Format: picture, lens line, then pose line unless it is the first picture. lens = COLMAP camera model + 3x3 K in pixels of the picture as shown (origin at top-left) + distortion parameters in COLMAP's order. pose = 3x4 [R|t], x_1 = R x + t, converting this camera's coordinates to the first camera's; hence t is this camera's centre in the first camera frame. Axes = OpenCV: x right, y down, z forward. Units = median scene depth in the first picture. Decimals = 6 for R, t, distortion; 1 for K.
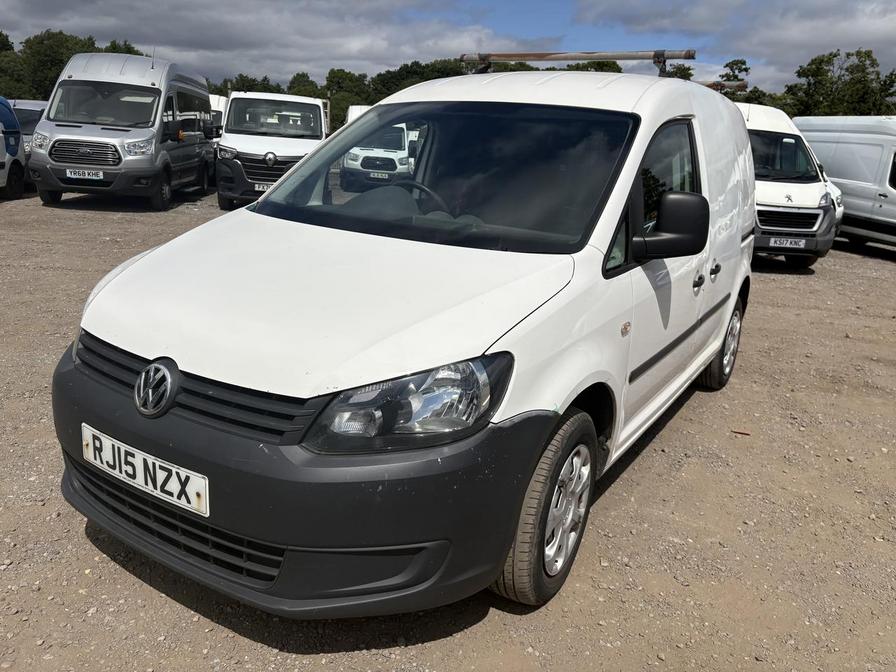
lens RADIAL K [[682.5, 0, 447.6], [0, 682.5, 338.1], [0, 0, 1]] dist [0.011465, -0.011093]
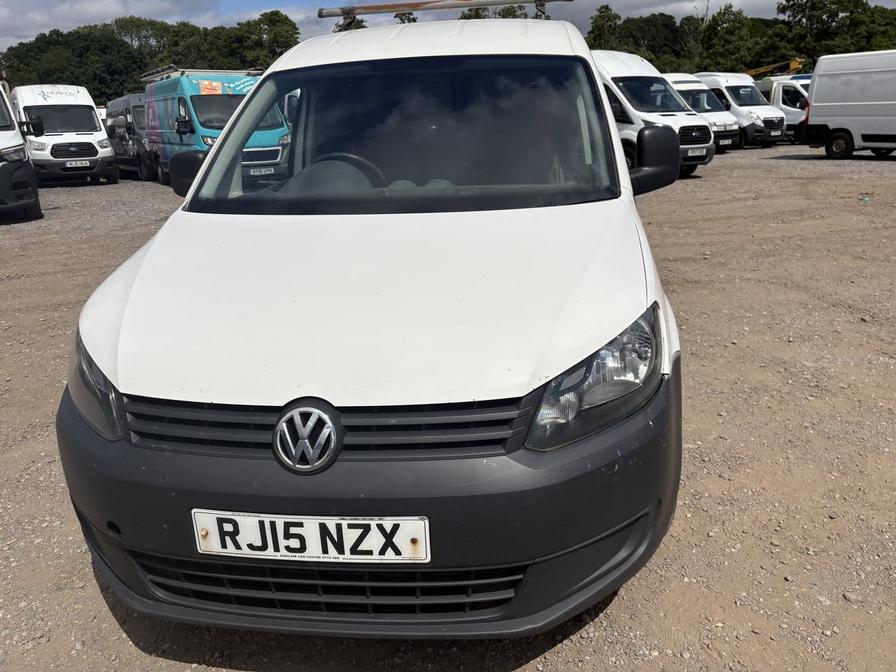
lens RADIAL K [[682.5, 0, 447.7], [0, 682.5, 333.7], [0, 0, 1]] dist [0.011465, -0.011093]
pose [[0.901846, -0.225321, 0.368651, -0.529760], [0.207259, 0.974279, 0.088456, -0.081062], [-0.379100, -0.003368, 0.925350, 0.179238]]
